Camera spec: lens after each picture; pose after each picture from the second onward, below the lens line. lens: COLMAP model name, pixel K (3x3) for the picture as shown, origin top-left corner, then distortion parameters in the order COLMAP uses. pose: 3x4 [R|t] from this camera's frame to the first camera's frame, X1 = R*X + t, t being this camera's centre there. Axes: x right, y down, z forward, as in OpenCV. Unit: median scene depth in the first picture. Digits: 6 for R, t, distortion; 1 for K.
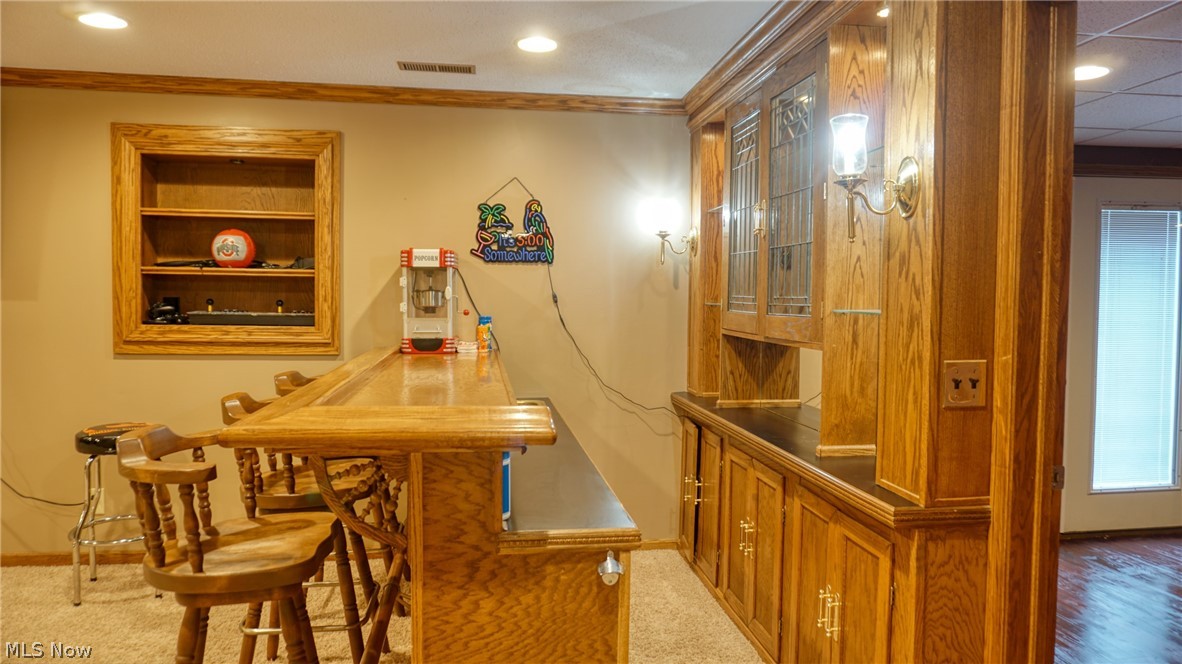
lens RADIAL K [[772.6, 0, 591.0], [0, 772.6, 332.0], [0, 0, 1]] dist [-0.002929, -0.001568]
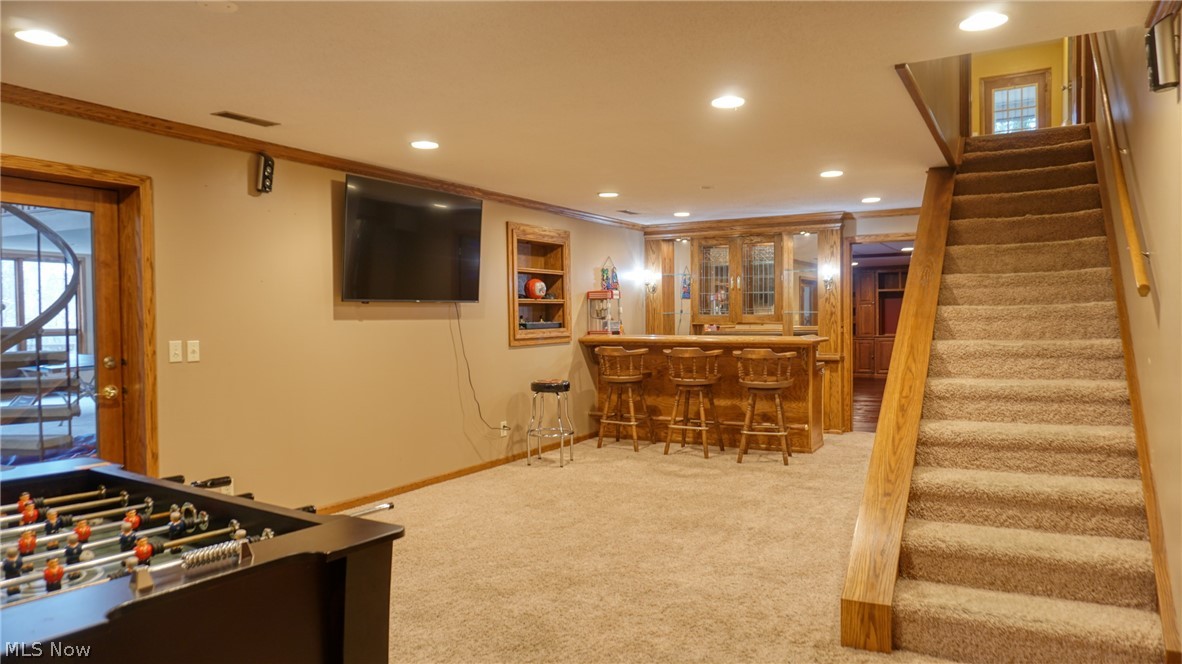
lens RADIAL K [[772.6, 0, 591.0], [0, 772.6, 332.0], [0, 0, 1]] dist [-0.002929, -0.001568]
pose [[0.606406, -0.043322, 0.793974, -1.959304], [0.052686, 0.998510, 0.014242, -0.022638], [-0.793408, 0.033195, 0.607785, -0.272777]]
